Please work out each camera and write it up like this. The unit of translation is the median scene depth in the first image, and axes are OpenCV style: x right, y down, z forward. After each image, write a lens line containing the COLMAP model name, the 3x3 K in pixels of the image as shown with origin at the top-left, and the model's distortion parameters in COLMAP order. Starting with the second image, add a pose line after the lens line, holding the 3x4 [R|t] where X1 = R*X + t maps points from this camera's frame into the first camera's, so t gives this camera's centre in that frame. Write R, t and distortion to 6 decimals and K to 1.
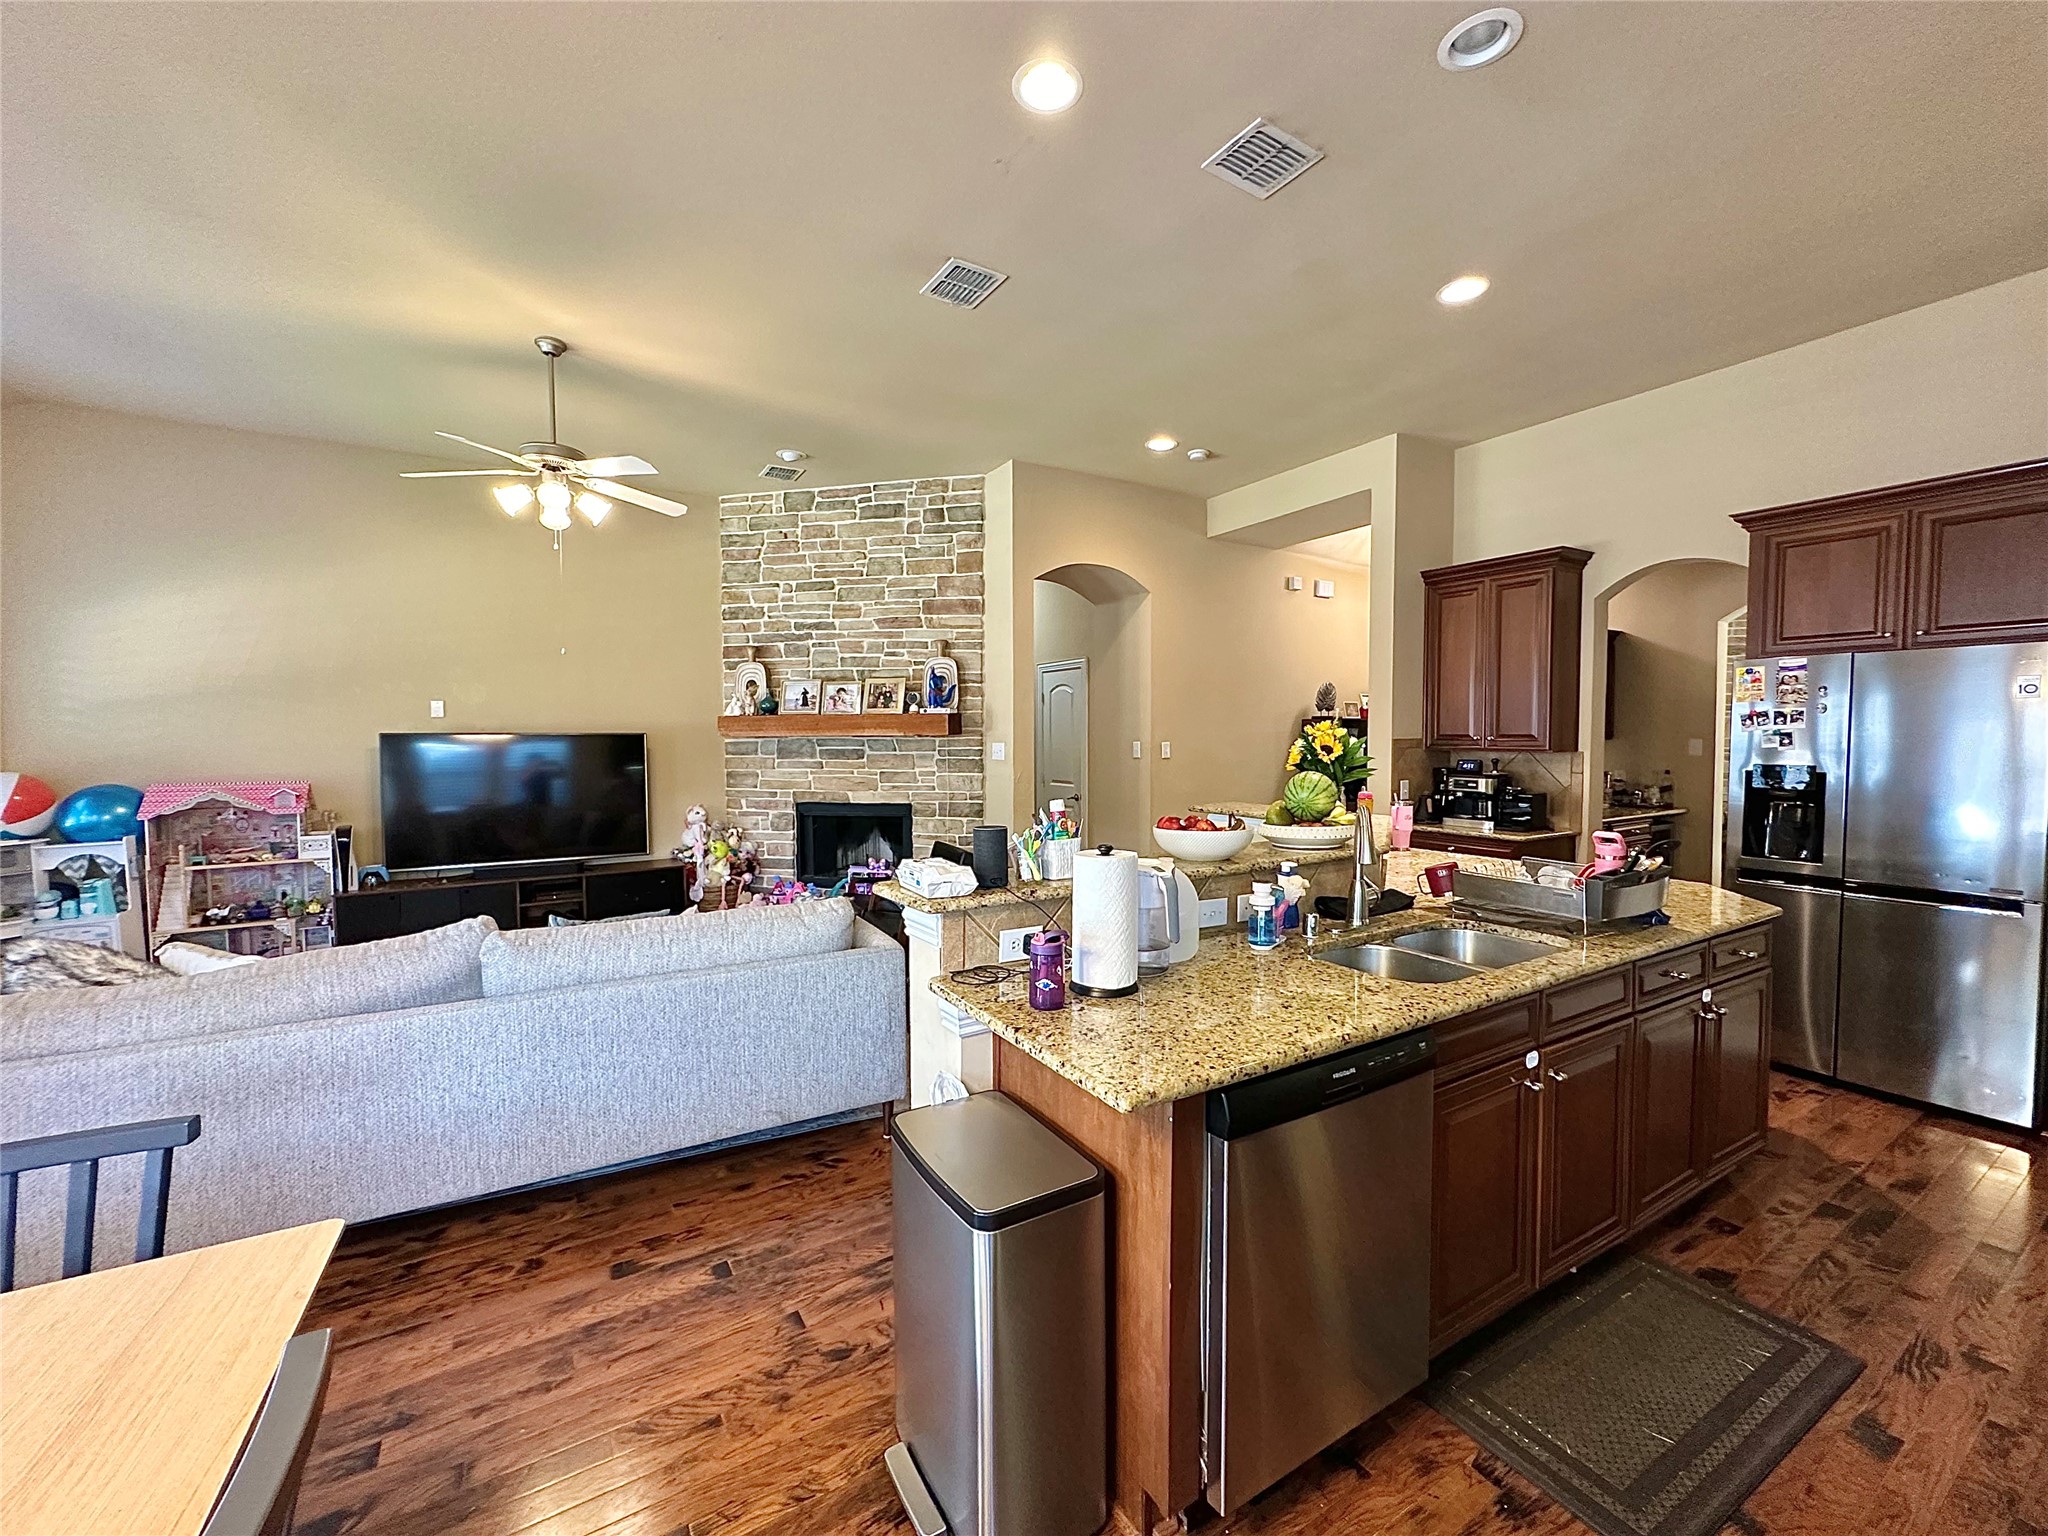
lens RADIAL K [[822.1, 0, 1021.0], [0, 822.1, 767.9], [0, 0, 1]] dist [-0.000272, 0.000435]
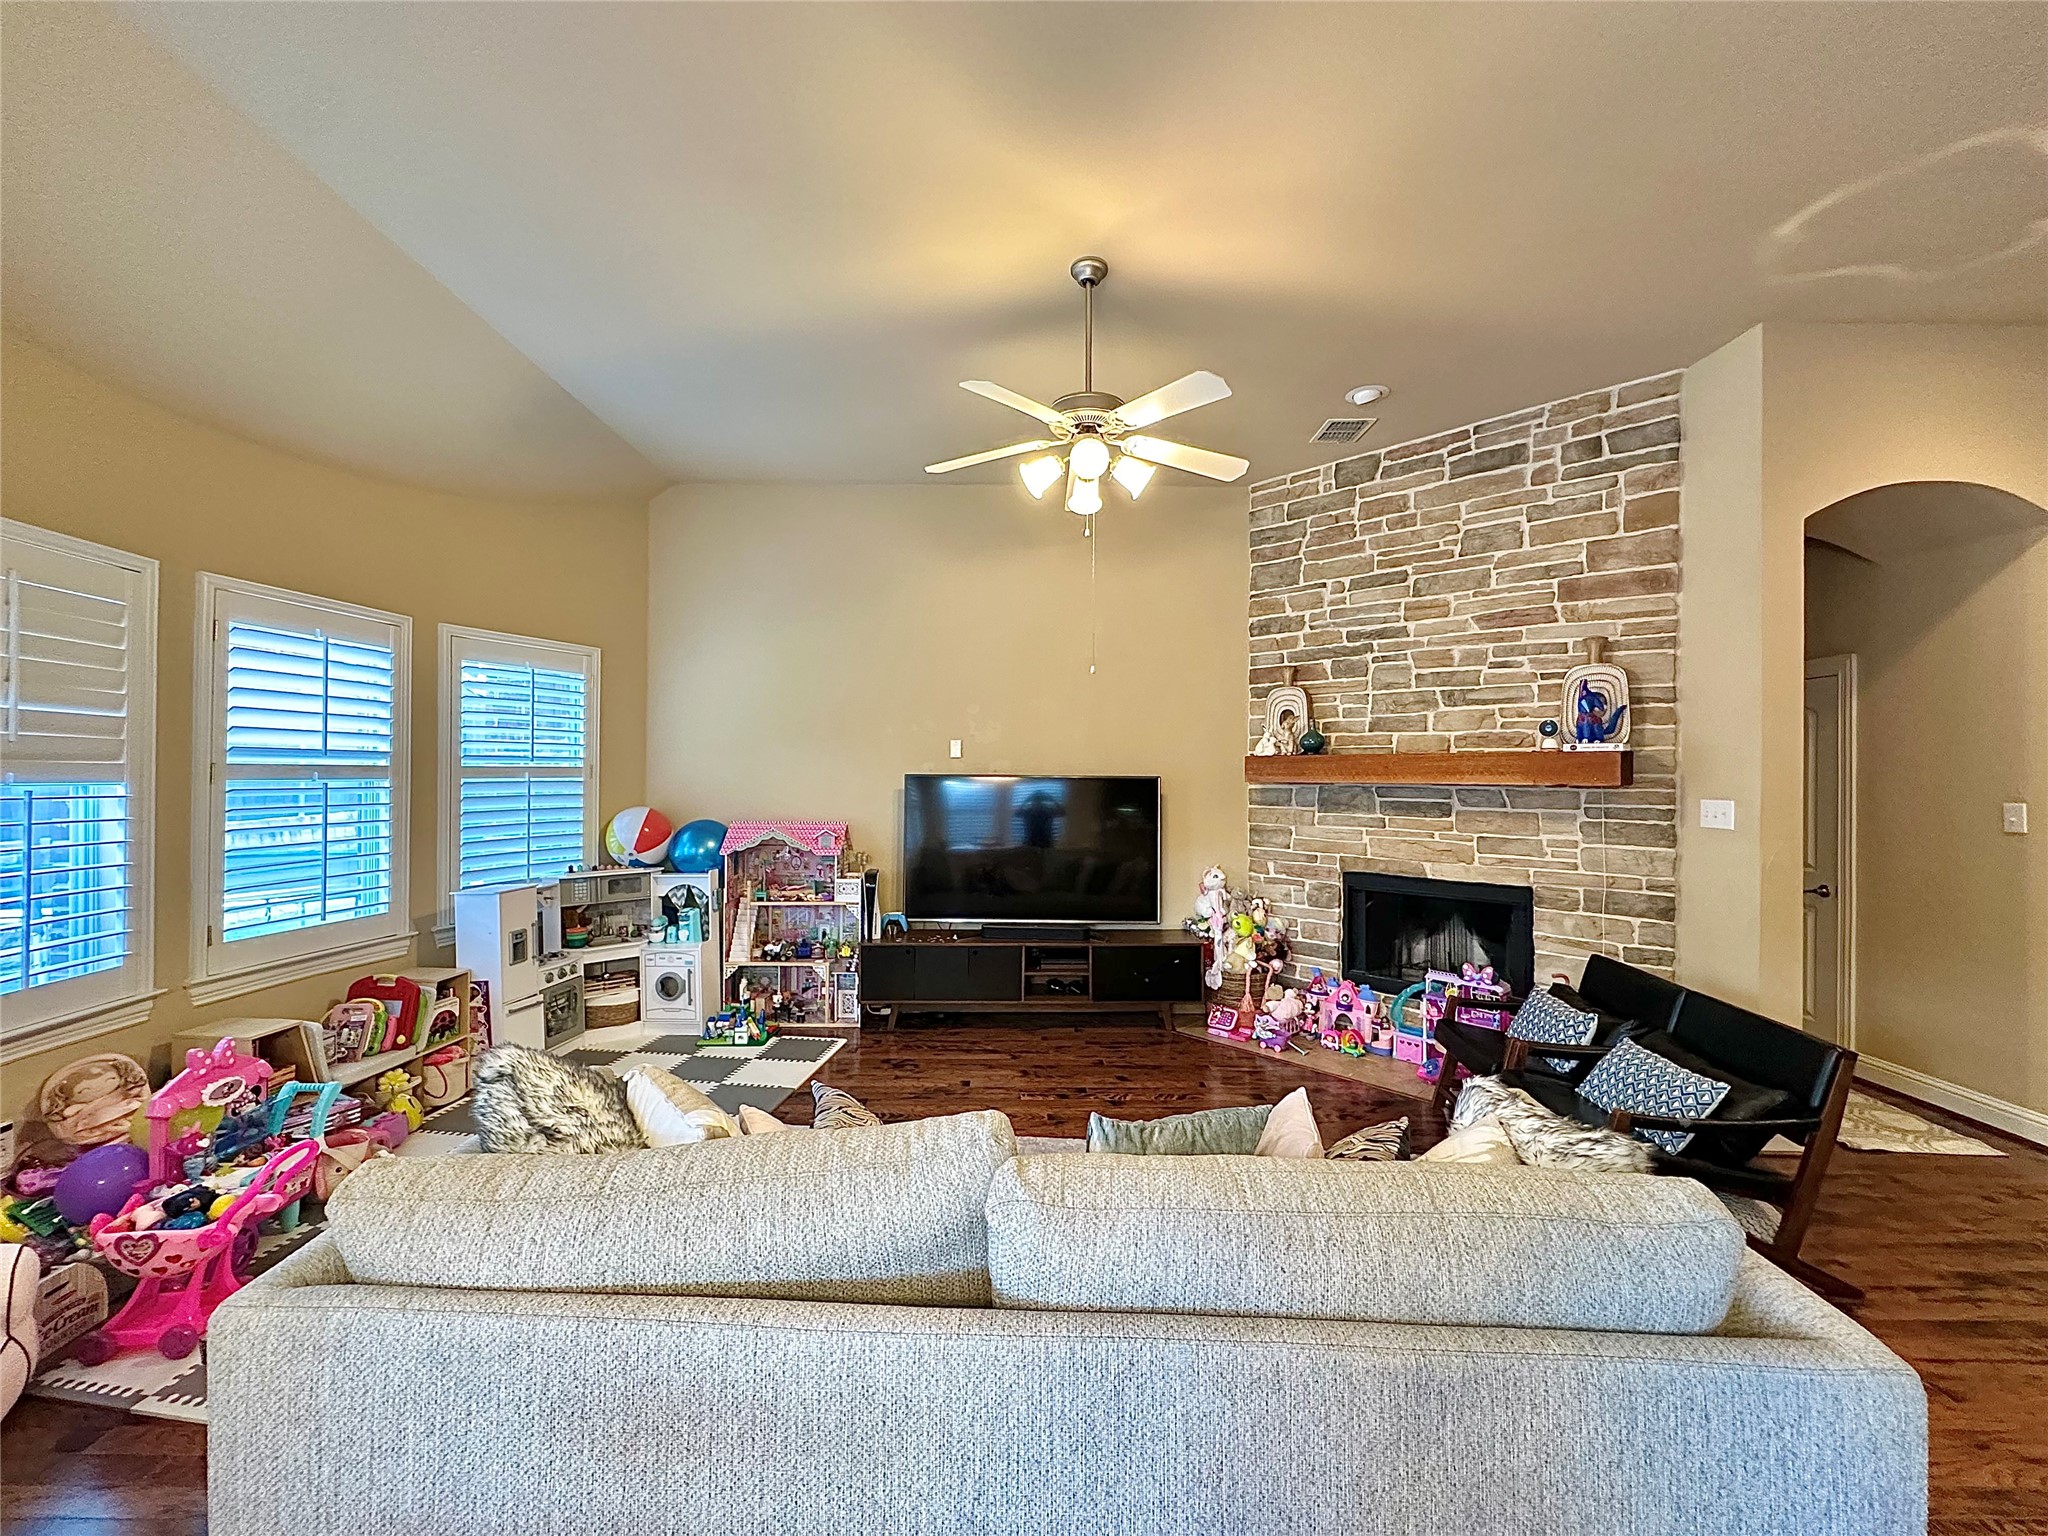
lens RADIAL K [[822.1, 0, 1021.0], [0, 822.1, 767.9], [0, 0, 1]] dist [-0.000272, 0.000435]
pose [[0.855517, 0.006828, -0.517731, -0.148063], [-0.030926, 0.998802, -0.037931, -0.015348], [0.516851, 0.048462, 0.854703, 0.219988]]
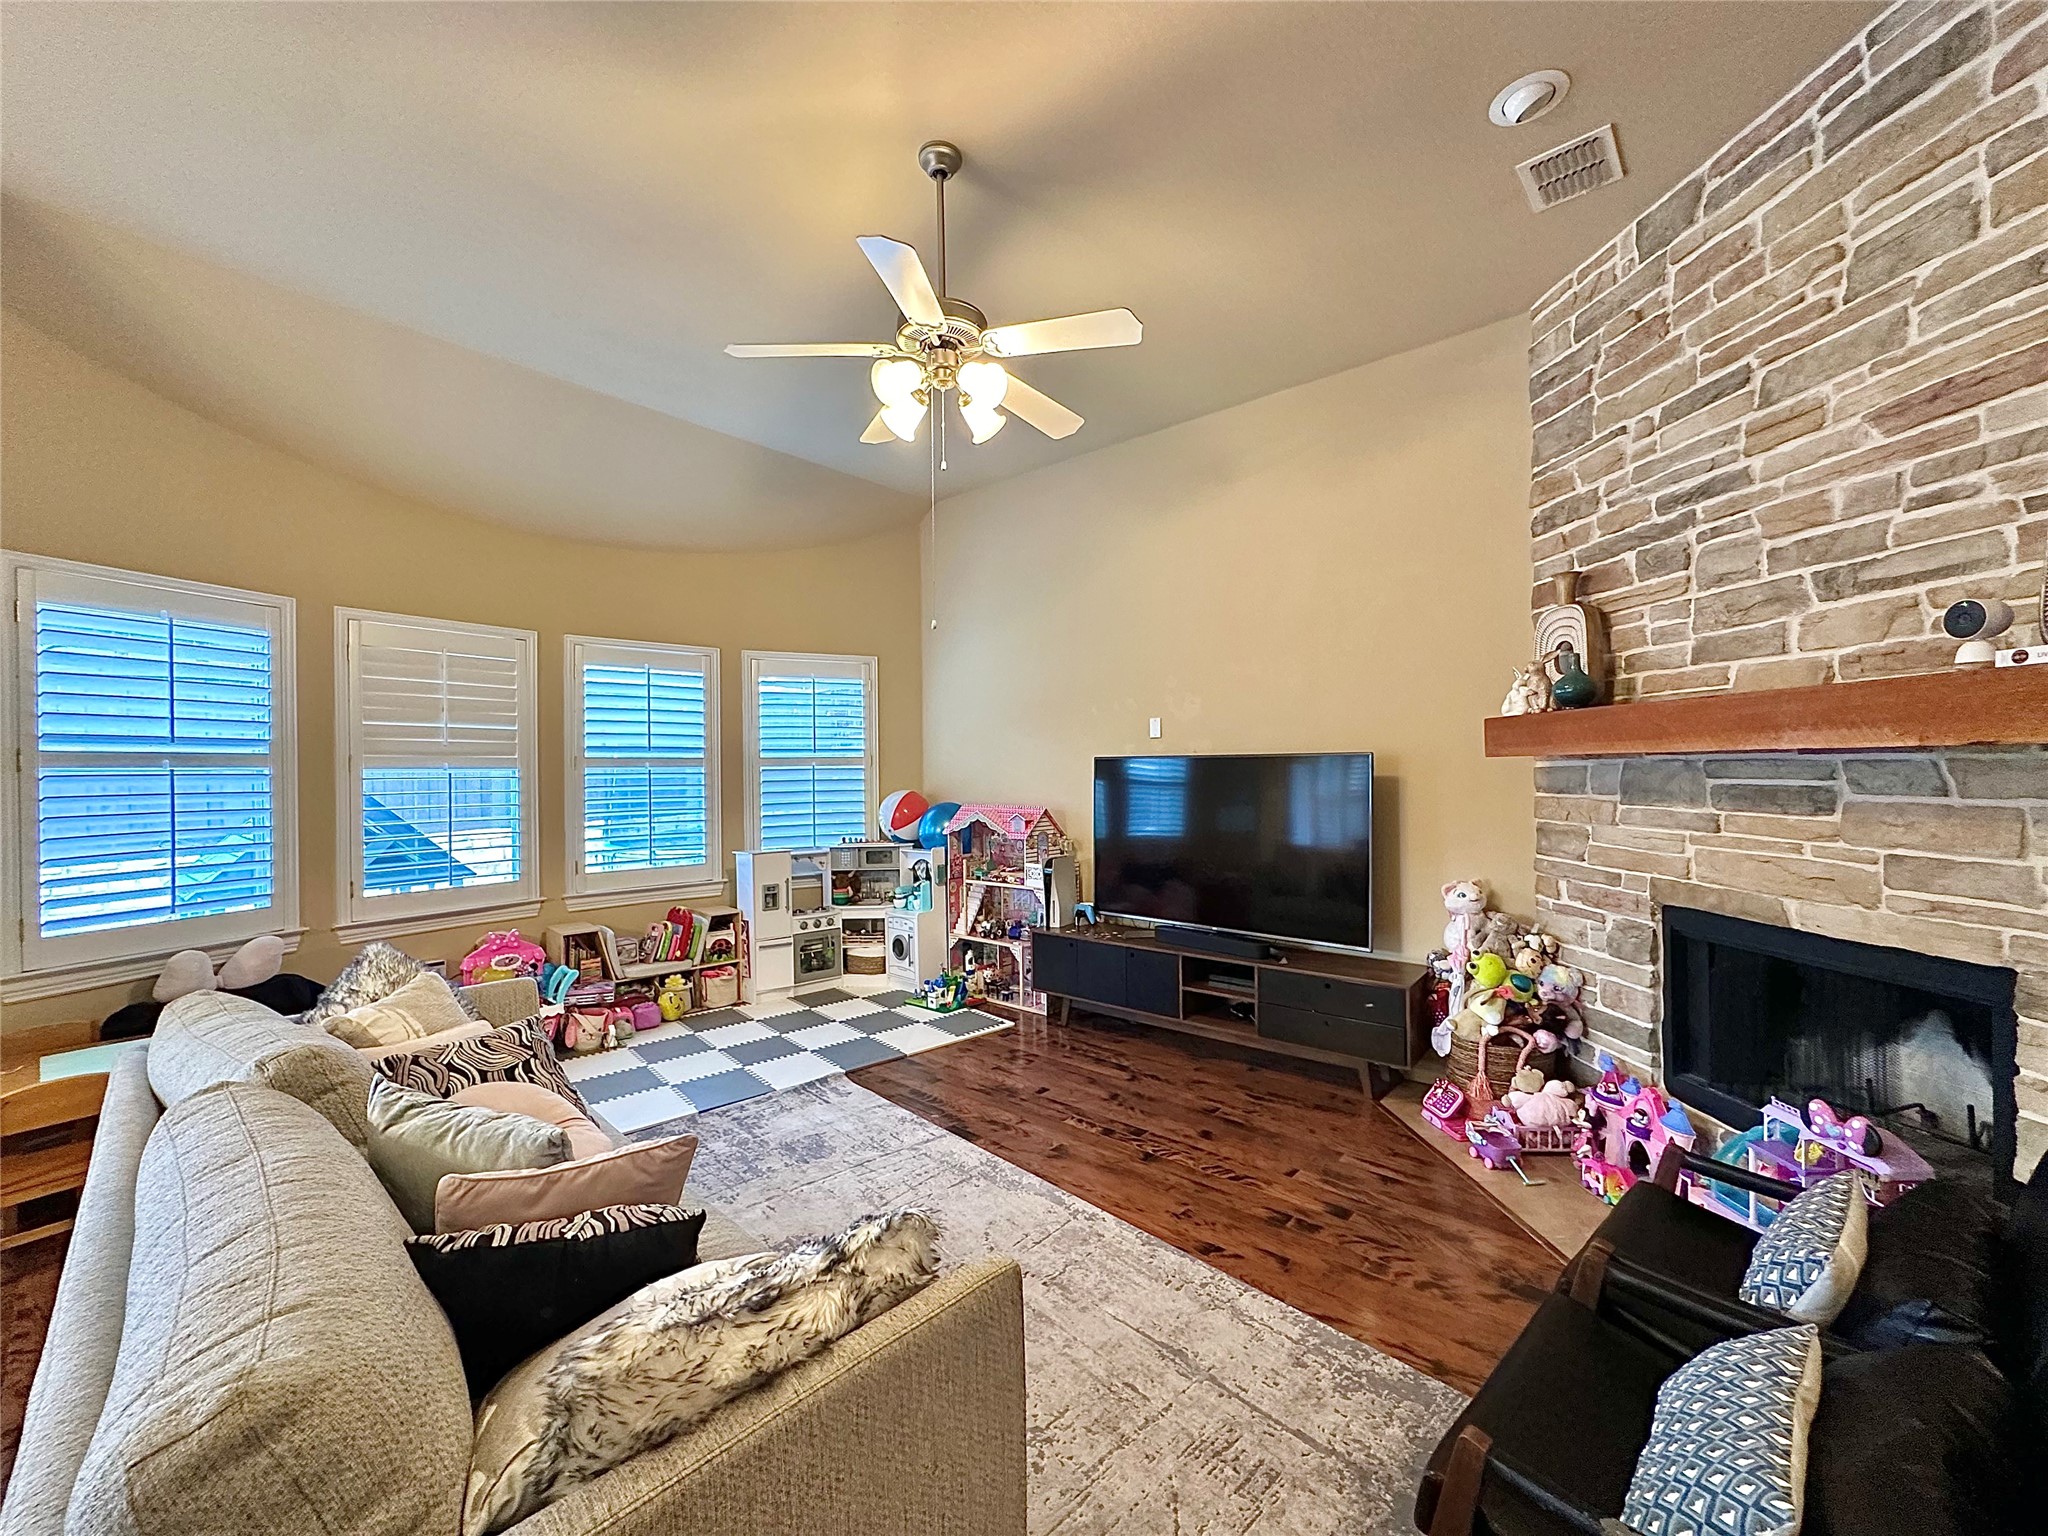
lens RADIAL K [[817.7, 0, 1022.1], [0, 817.7, 769.2], [0, 0, 1]] dist [-0.002048, 0.000134]
pose [[0.303120, 0.003132, -0.952947, 0.043991], [-0.030900, 0.999501, -0.006543, -0.018158], [0.952451, 0.031429, 0.303066, 0.573224]]
